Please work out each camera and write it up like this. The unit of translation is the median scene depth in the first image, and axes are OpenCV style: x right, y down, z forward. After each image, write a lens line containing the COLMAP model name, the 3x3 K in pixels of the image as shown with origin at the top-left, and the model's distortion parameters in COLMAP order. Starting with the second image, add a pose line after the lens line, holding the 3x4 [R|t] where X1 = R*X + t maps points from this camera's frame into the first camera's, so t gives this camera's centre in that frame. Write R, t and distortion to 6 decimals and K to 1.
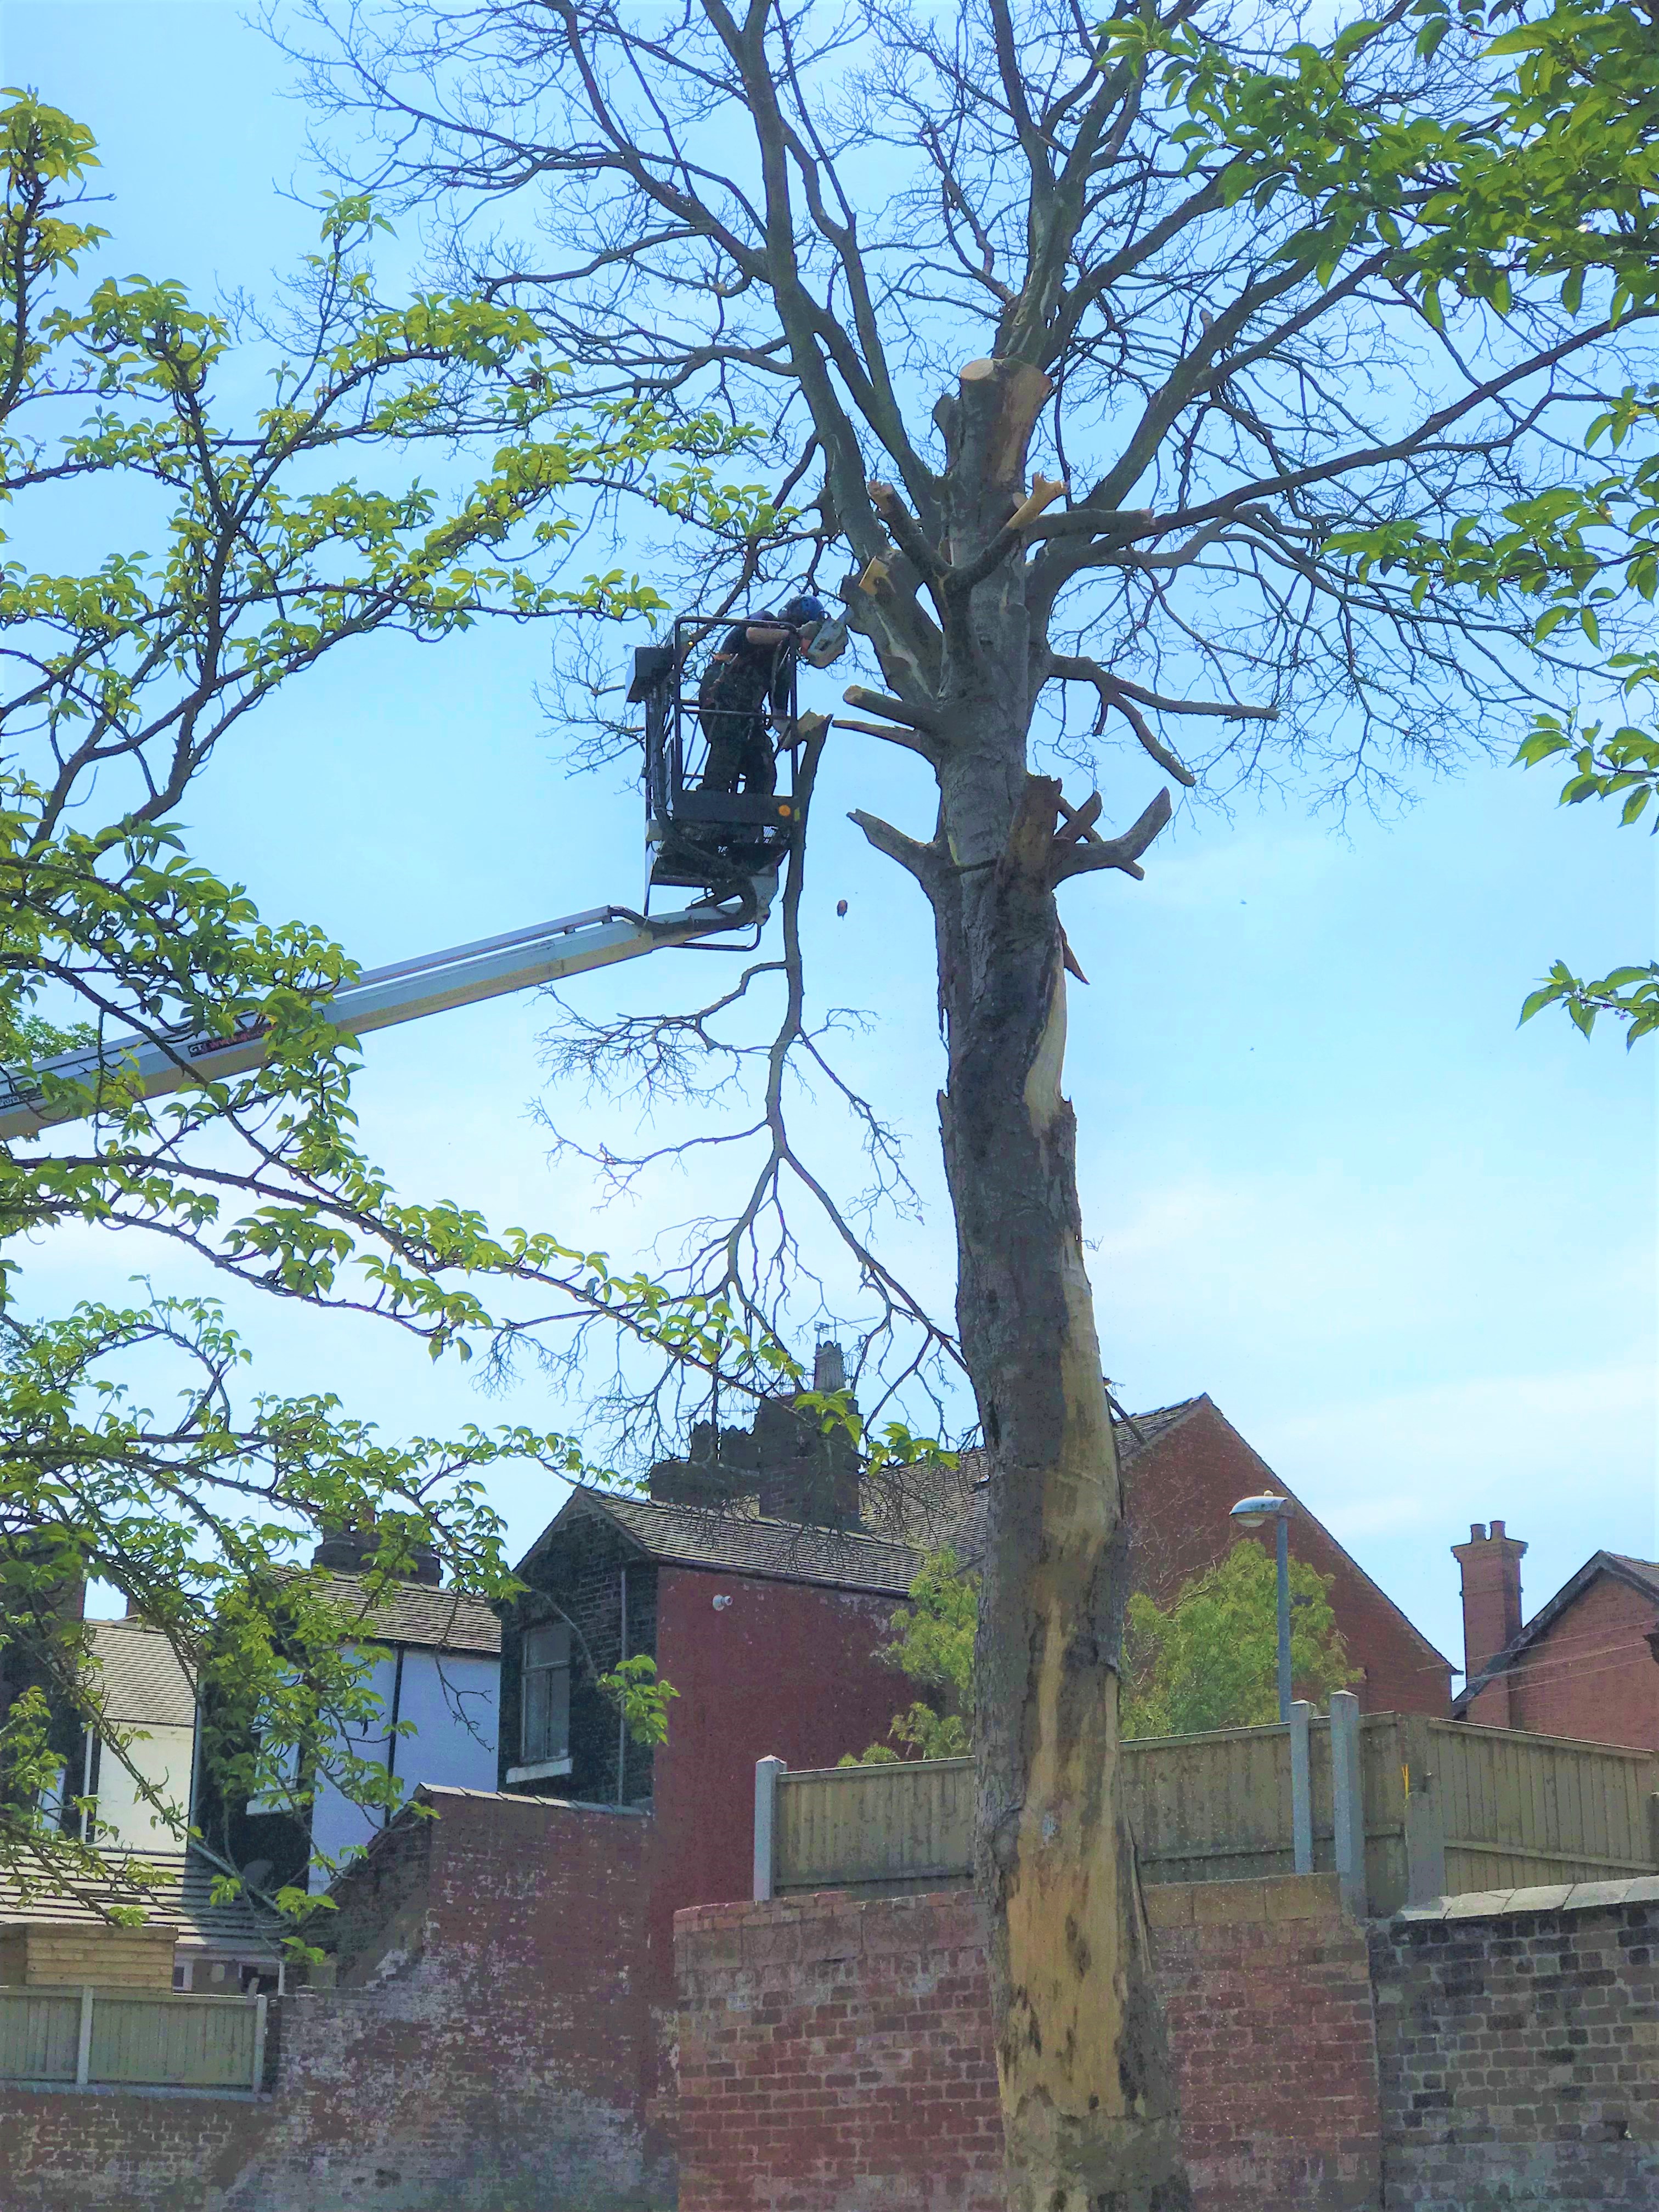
lens RADIAL K [[3611.1, 0, 838.7], [0, 3611.1, 1088.9], [0, 0, 1]] dist [0.097012, -0.150702]
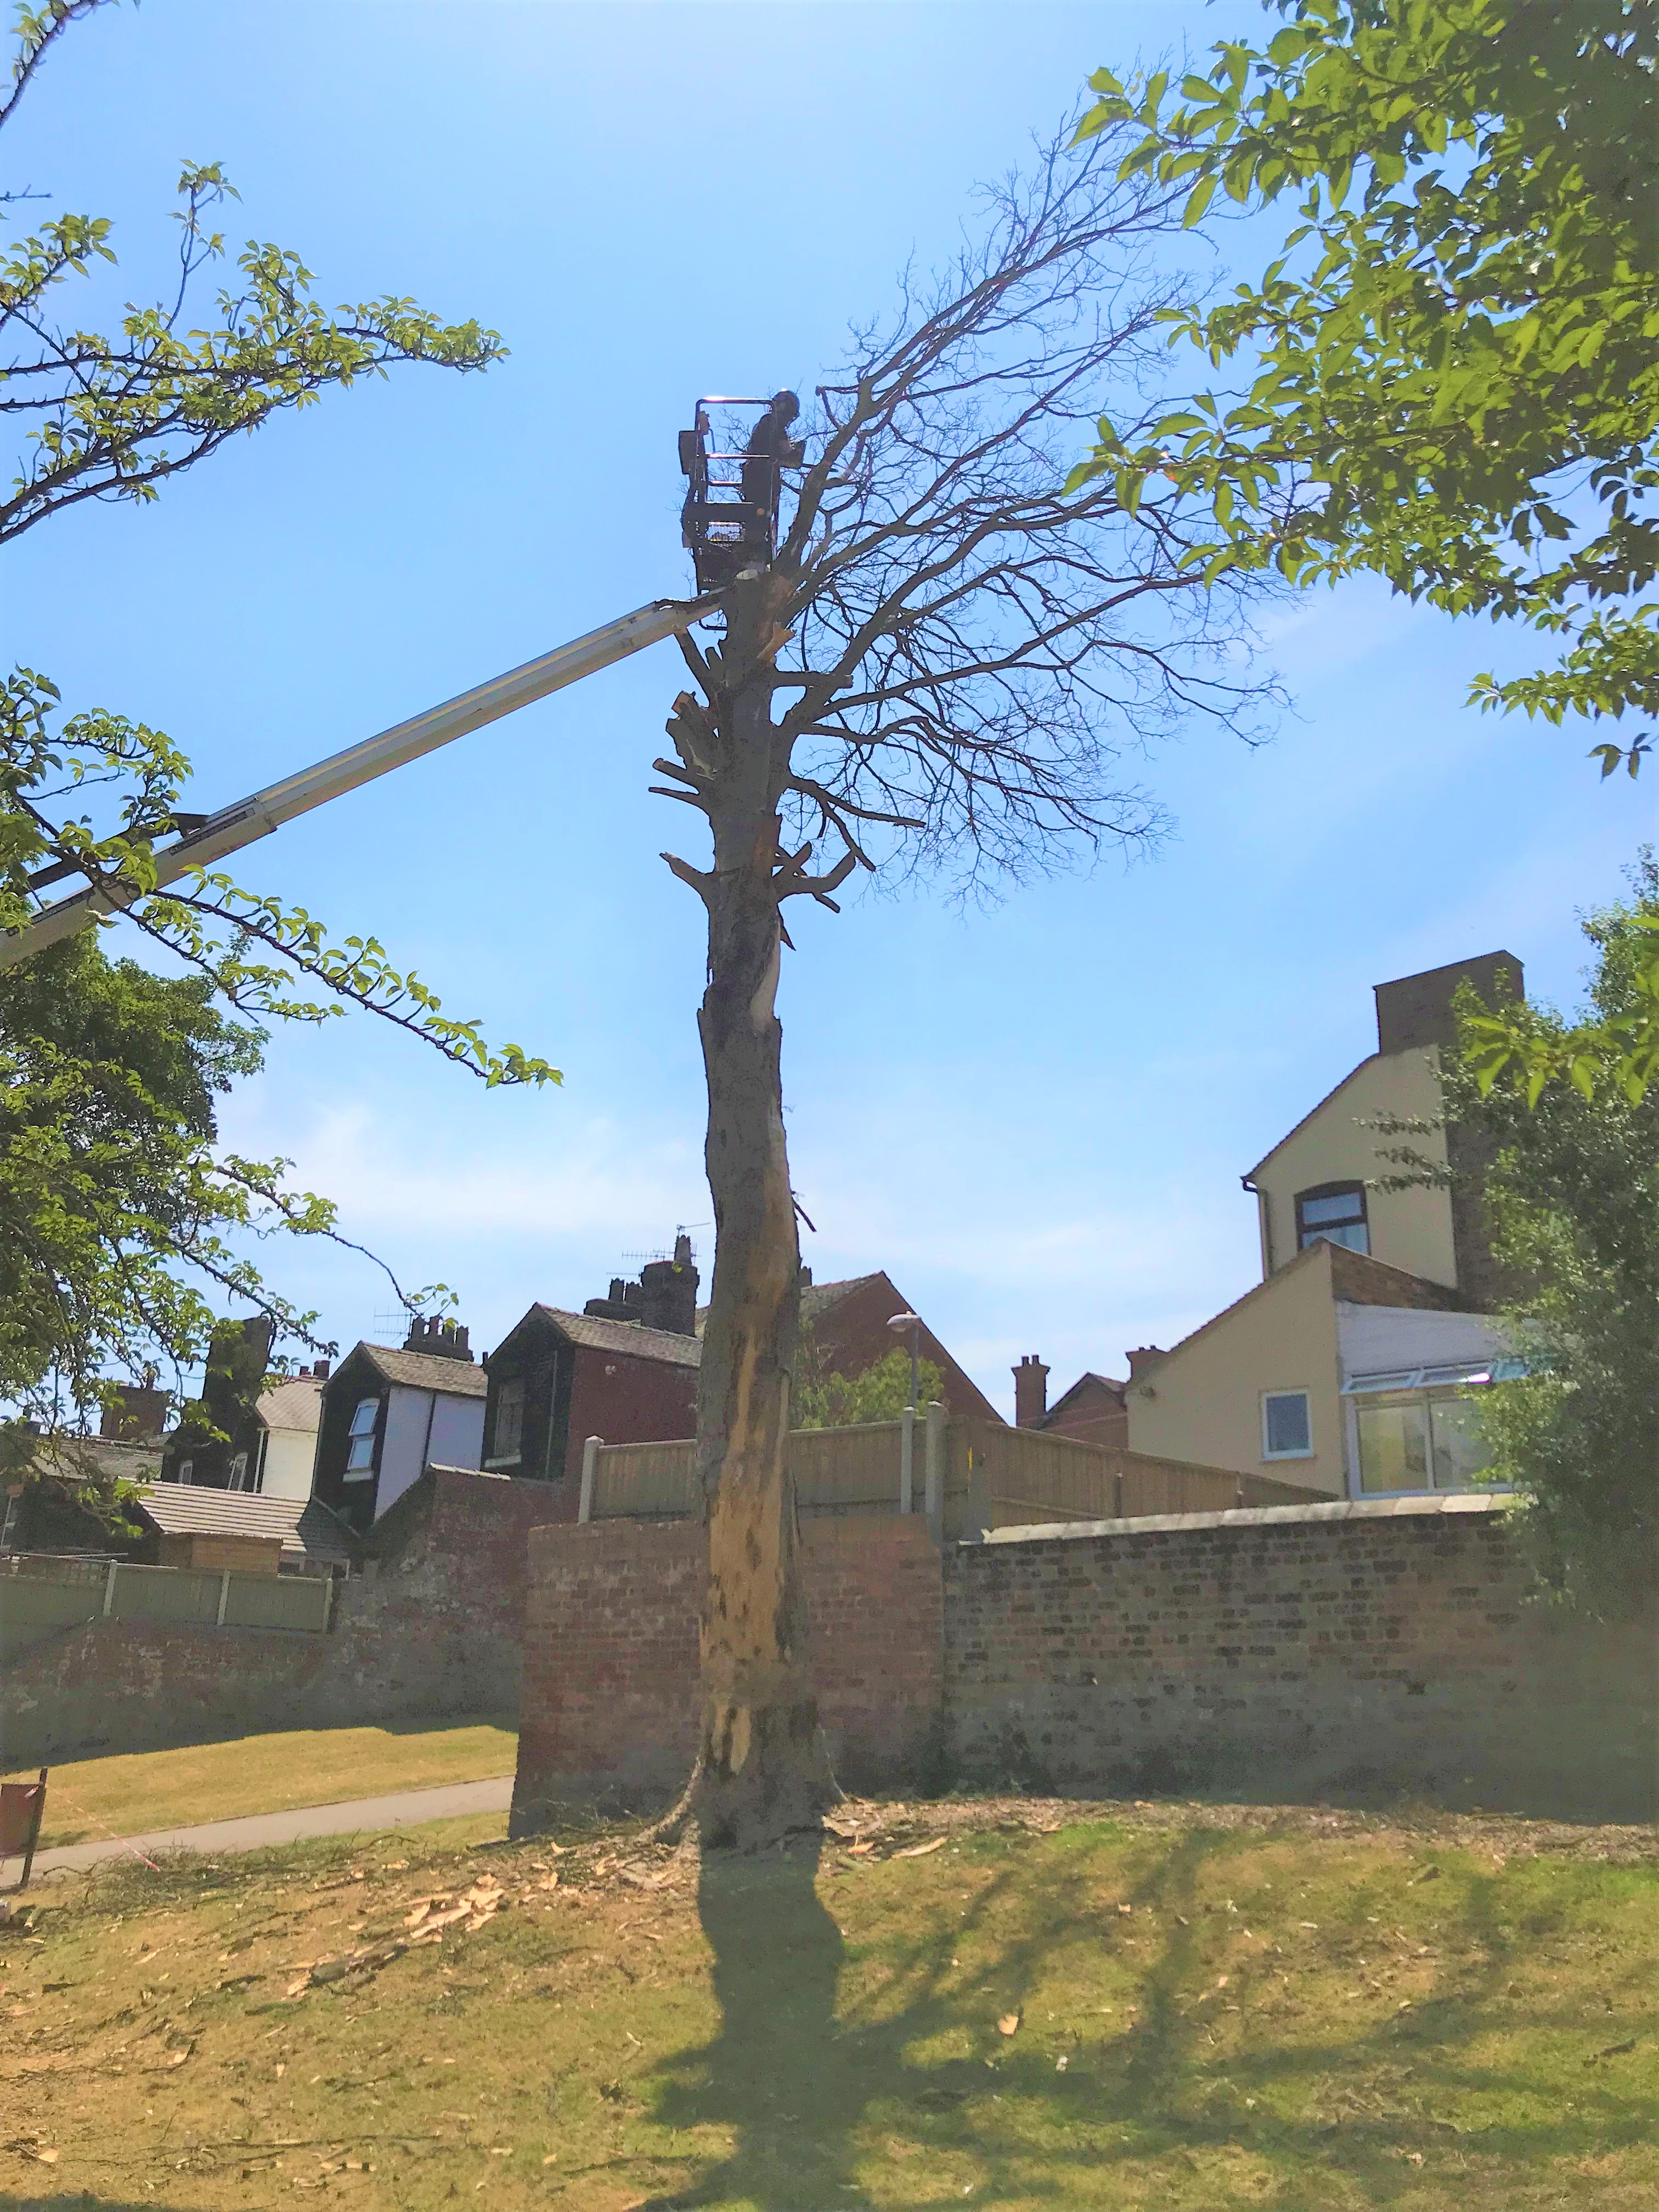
lens RADIAL K [[1795.1, 0, 841.5], [0, 1795.1, 1091.2], [0, 0, 1]] dist [0.077237, -0.208836]
pose [[0.996608, 0.050969, 0.064608, 0.034681], [-0.048927, 0.998264, -0.032800, 0.050569], [-0.066167, 0.029528, 0.997372, 0.176110]]
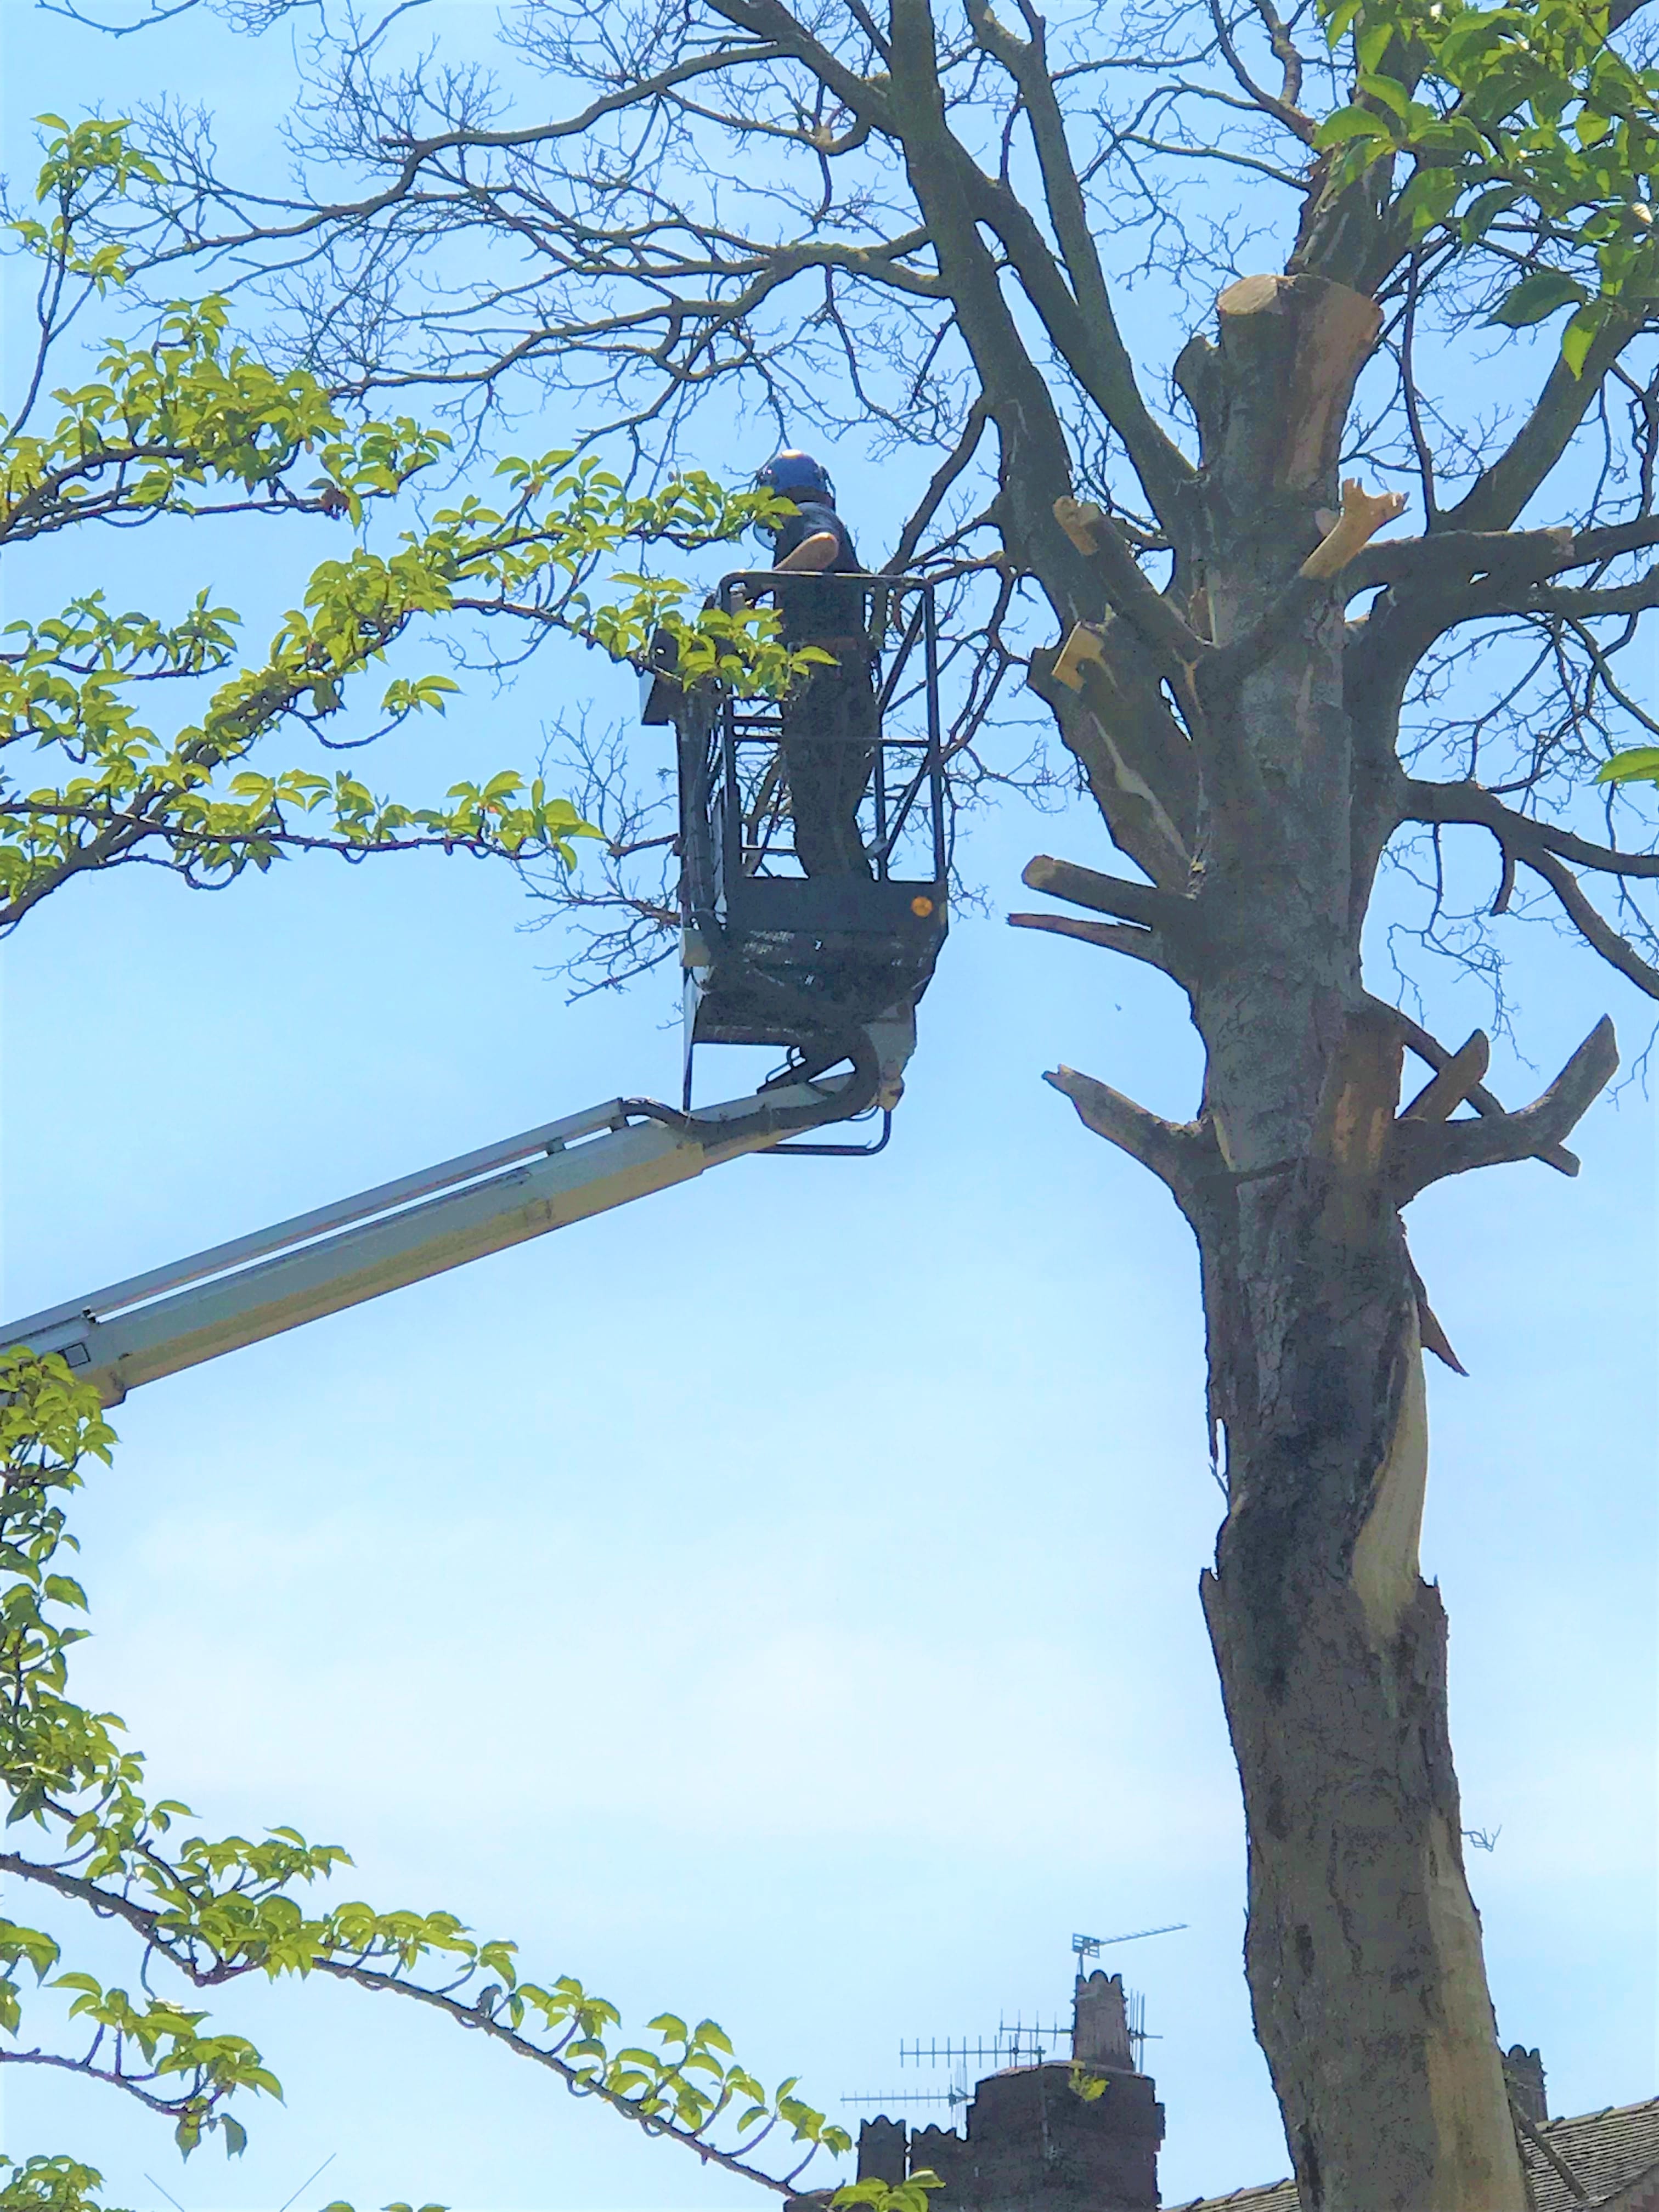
lens RADIAL K [[6606.6, 0, 827.2], [0, 6606.6, 1286.2], [0, 0, 1]] dist [0.009253, -2.106024]
pose [[0.998572, -0.020738, -0.049232, 0.017383], [0.019239, 0.999342, -0.030735, -0.011130], [0.049837, 0.029744, 0.998314, -0.027086]]
